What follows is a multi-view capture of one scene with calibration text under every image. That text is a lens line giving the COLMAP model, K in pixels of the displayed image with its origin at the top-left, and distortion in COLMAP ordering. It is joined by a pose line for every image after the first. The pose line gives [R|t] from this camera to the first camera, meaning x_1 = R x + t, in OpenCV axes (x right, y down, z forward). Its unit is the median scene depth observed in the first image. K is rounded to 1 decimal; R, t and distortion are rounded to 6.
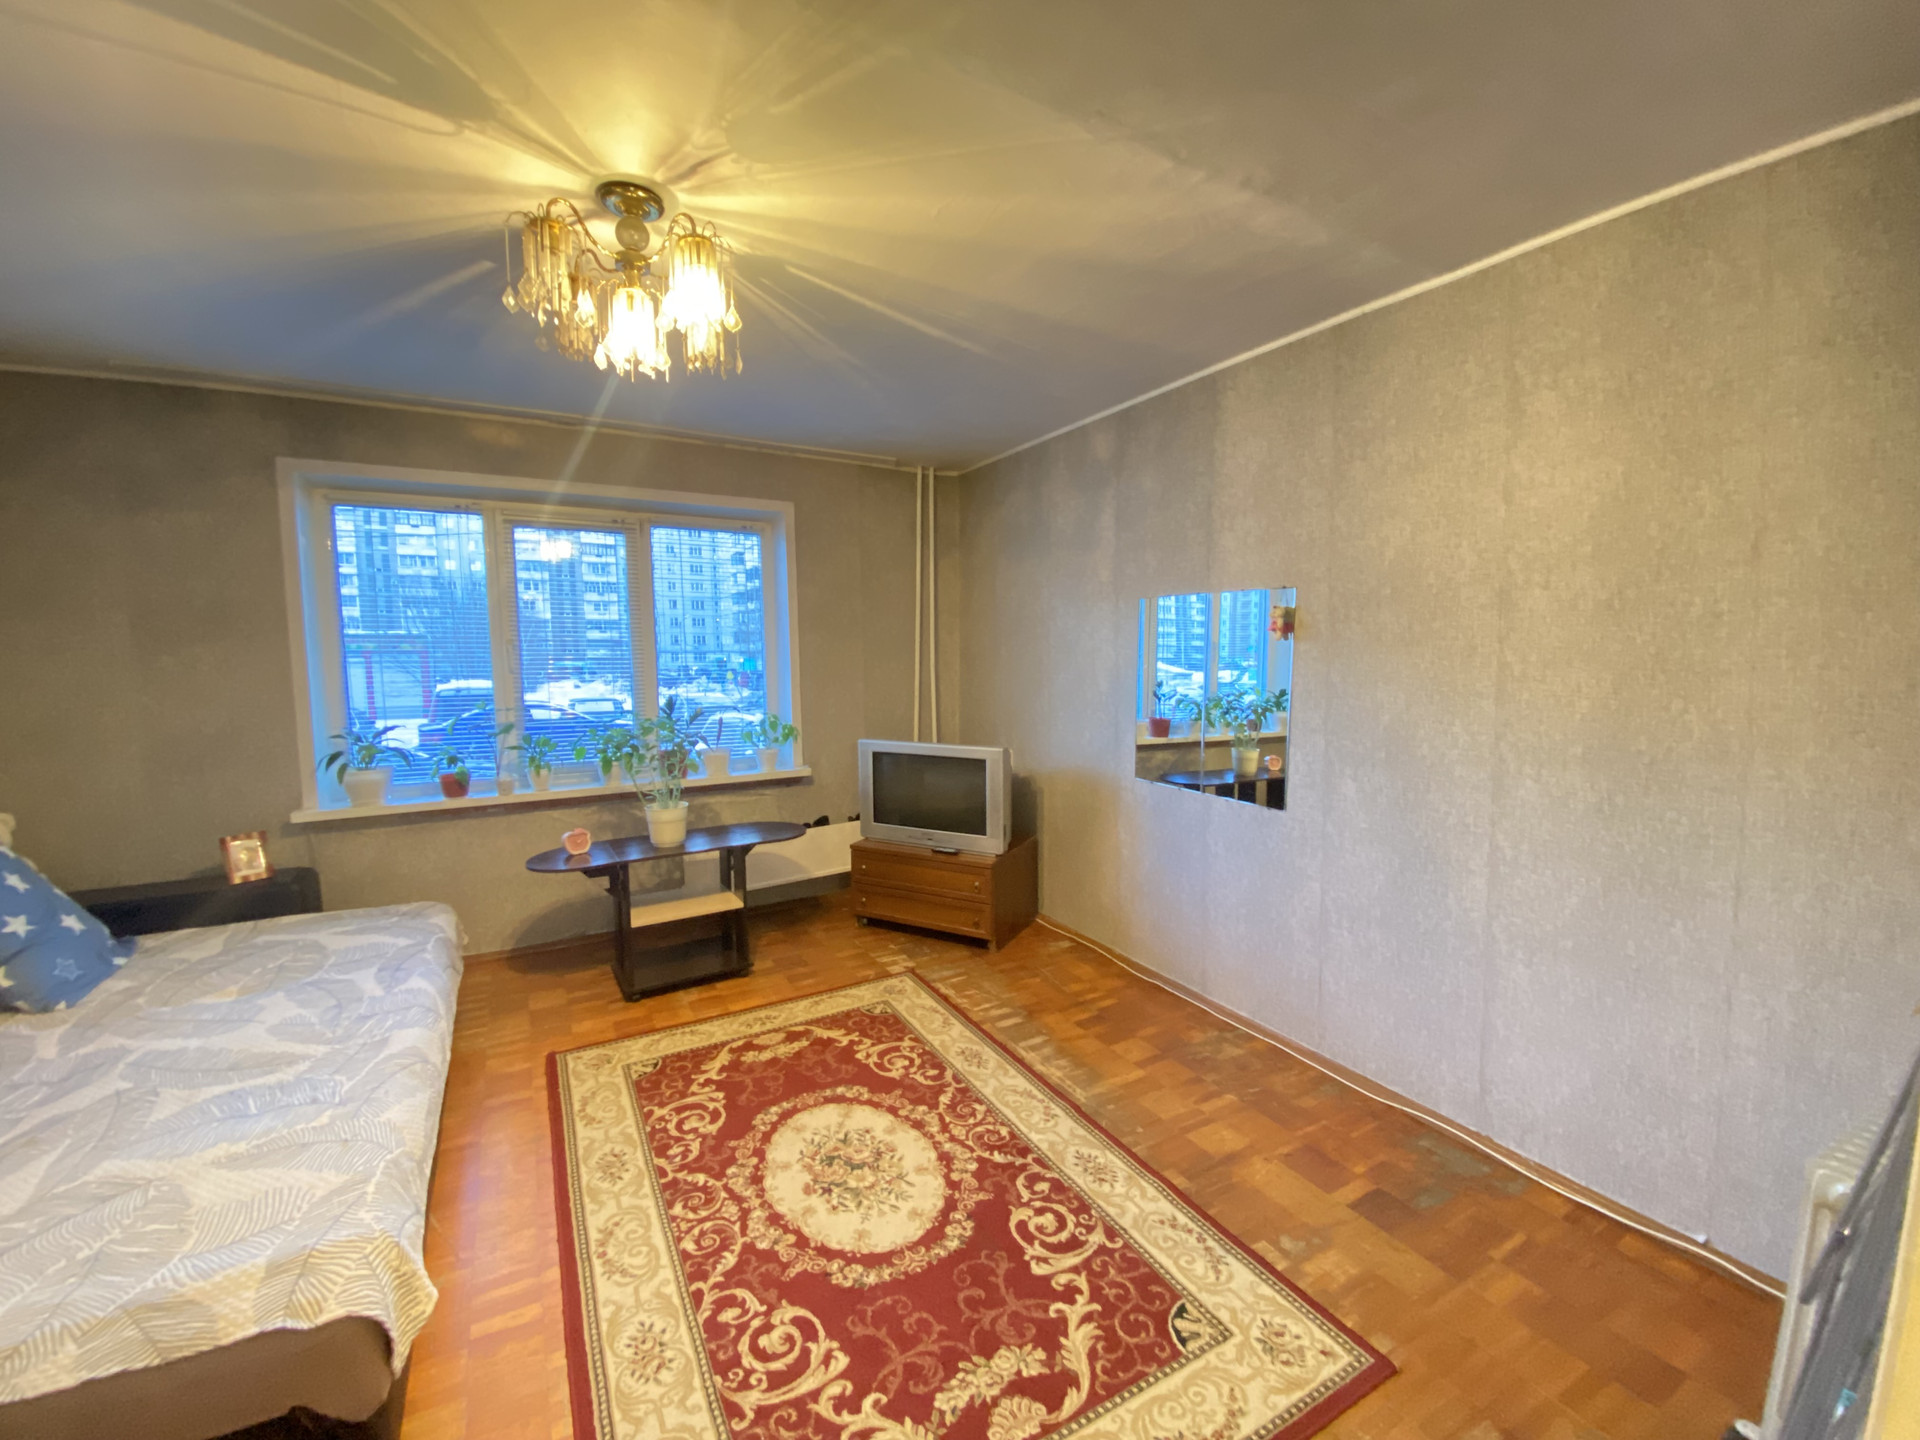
lens RADIAL K [[782.7, 0, 967.8], [0, 782.7, 715.1], [0, 0, 1]] dist [0.009374, -0.015898]
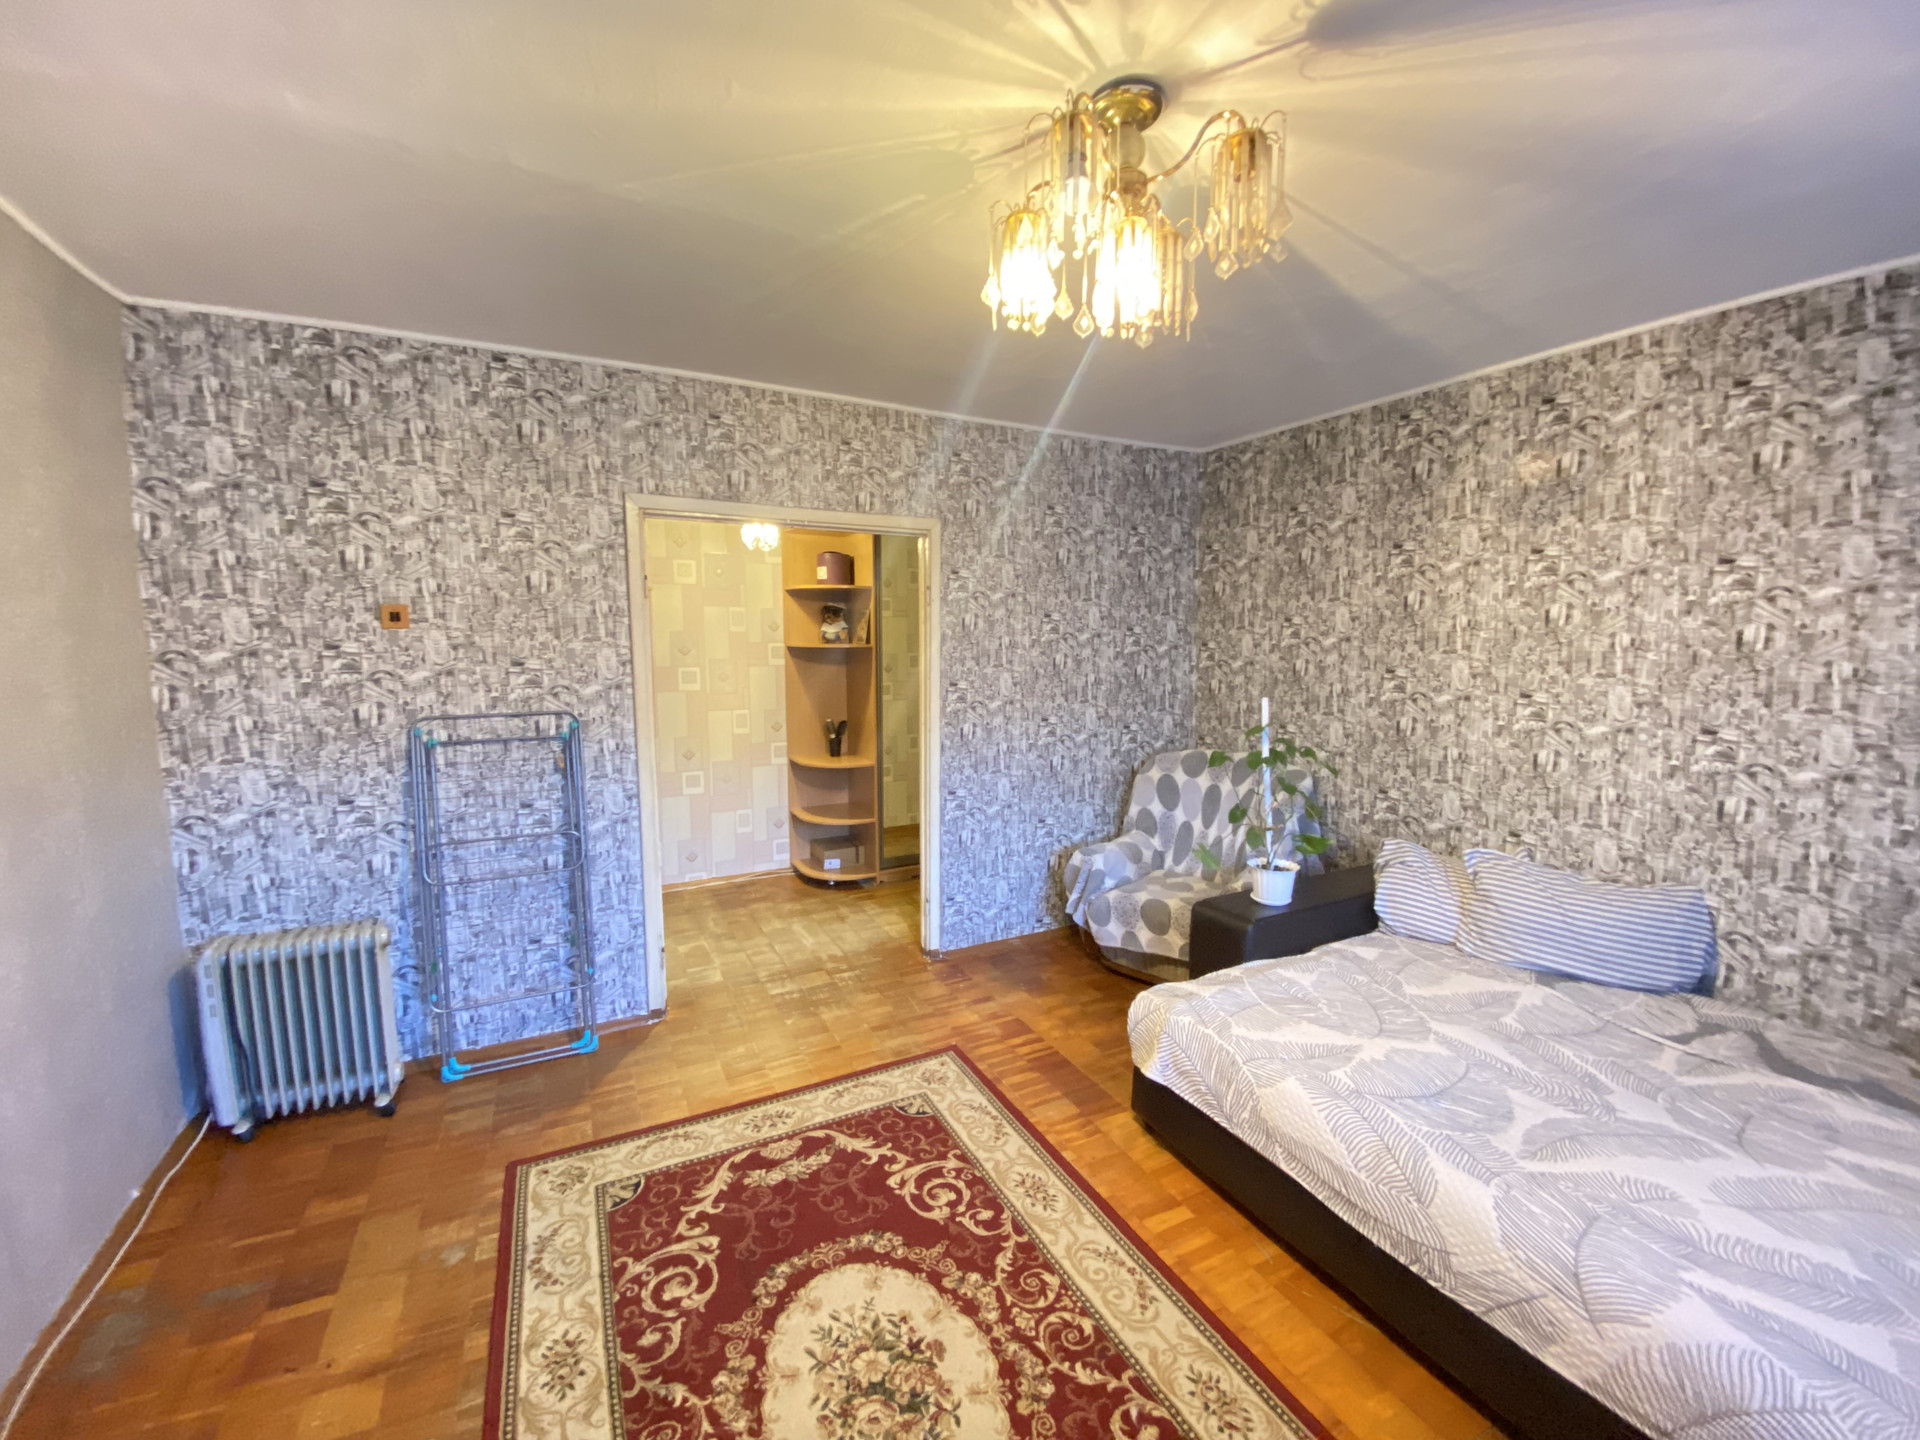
lens RADIAL K [[782.7, 0, 961.5], [0, 782.7, 703.3], [0, 0, 1]] dist [0.009374, -0.015898]
pose [[-0.998632, -0.001012, 0.052272, -0.281667], [0.008228, 0.984312, 0.176245, -0.191478], [-0.051630, 0.176434, -0.982957, 1.748116]]
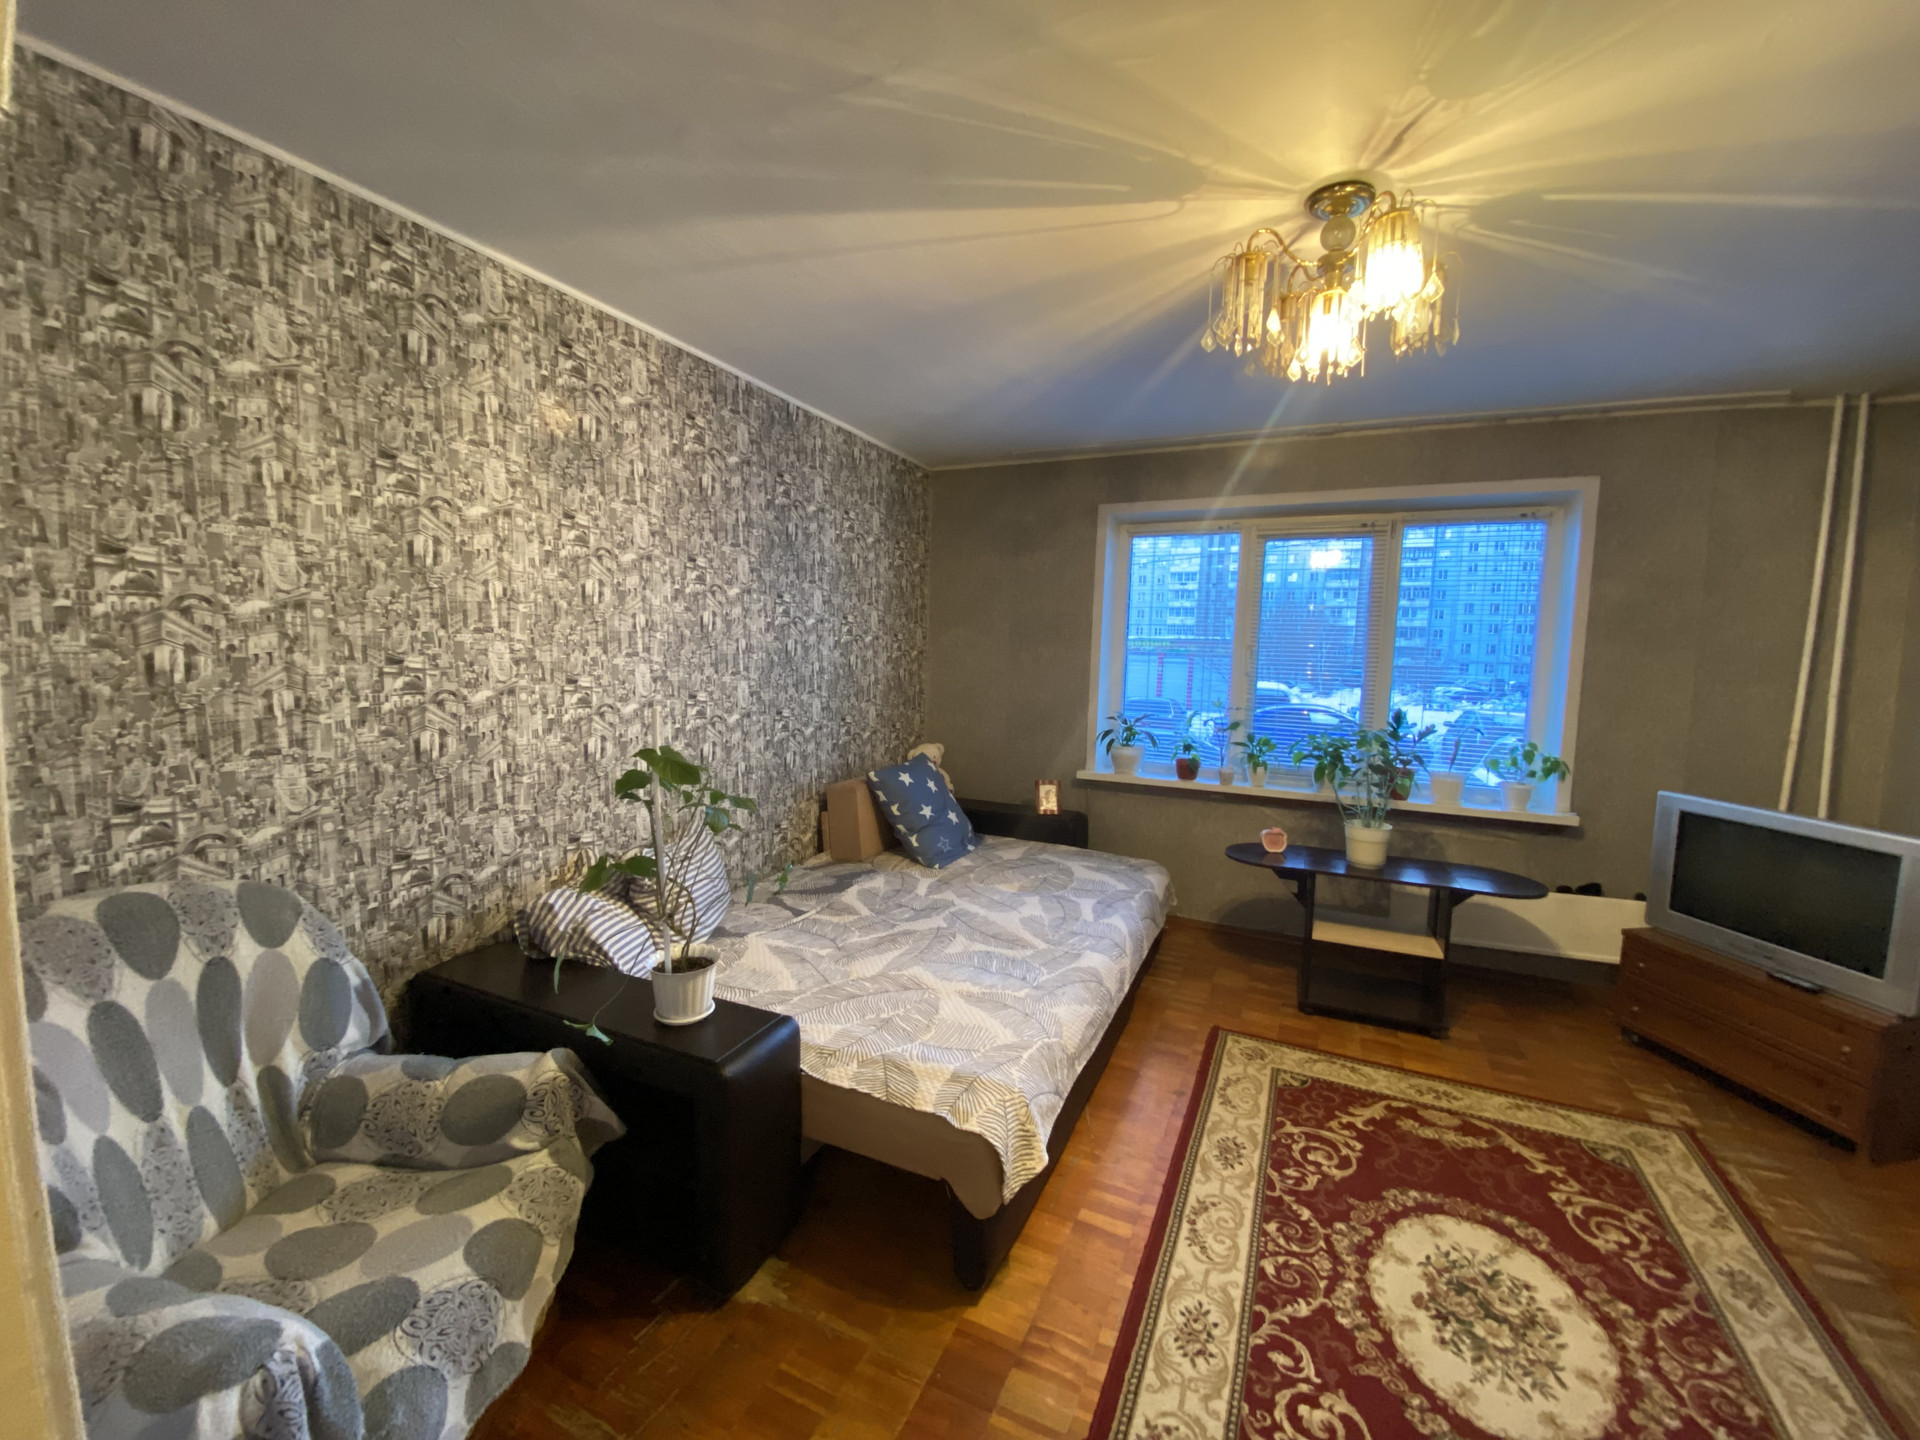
lens RADIAL K [[782.7, 0, 947.7], [0, 782.7, 713.0], [0, 0, 1]] dist [0.009374, -0.015898]
pose [[0.569622, 0.092900, -0.816640, 0.139808], [-0.102429, 0.993869, 0.041615, -0.007911], [0.815499, 0.059943, 0.575645, 0.067928]]
